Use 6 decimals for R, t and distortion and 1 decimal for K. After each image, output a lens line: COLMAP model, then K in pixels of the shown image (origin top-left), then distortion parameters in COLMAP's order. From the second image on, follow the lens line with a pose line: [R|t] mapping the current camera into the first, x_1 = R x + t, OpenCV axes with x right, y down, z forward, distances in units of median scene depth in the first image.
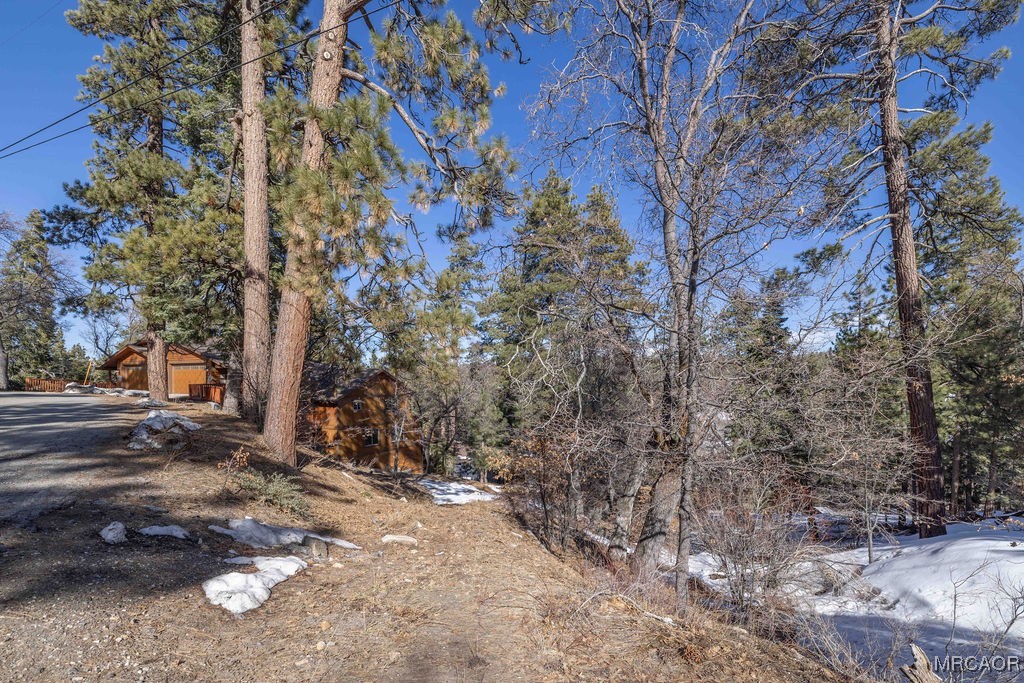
lens RADIAL K [[452.8, 0, 512.2], [0, 452.8, 388.9], [0, 0, 1]] dist [0.000747, 0.000171]
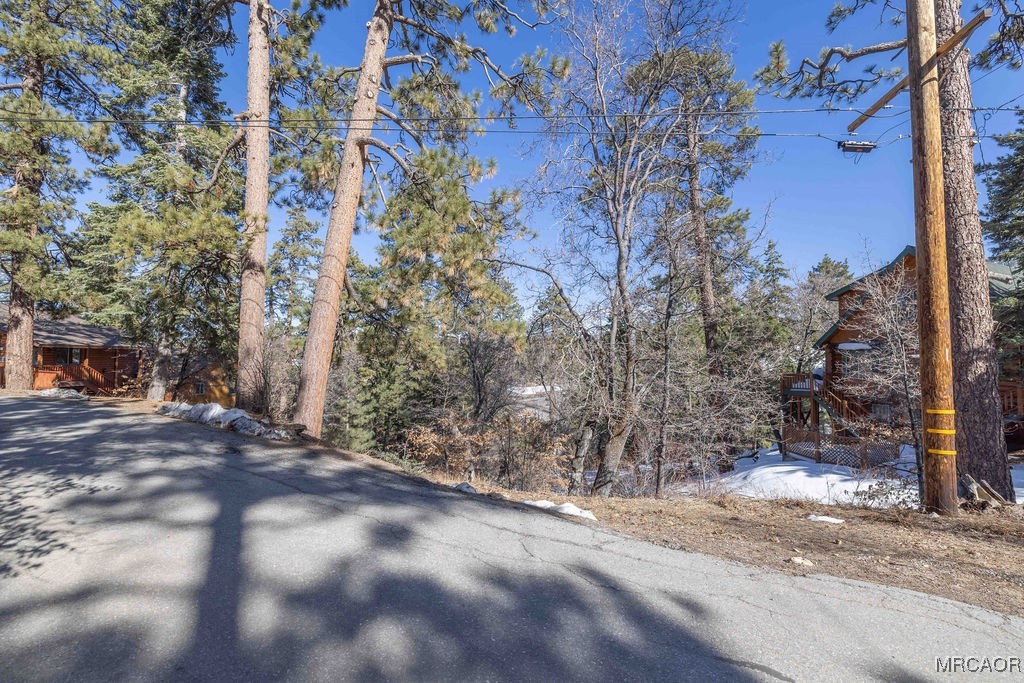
lens RADIAL K [[432.7, 0, 512.0], [0, 432.7, 341.5], [0, 0, 1]] dist [-0.000732, -0.000043]
pose [[0.926670, 0.022946, 0.375174, -0.281689], [-0.000307, 0.998181, -0.060291, -0.017513], [-0.375875, 0.055755, 0.924992, -0.082455]]
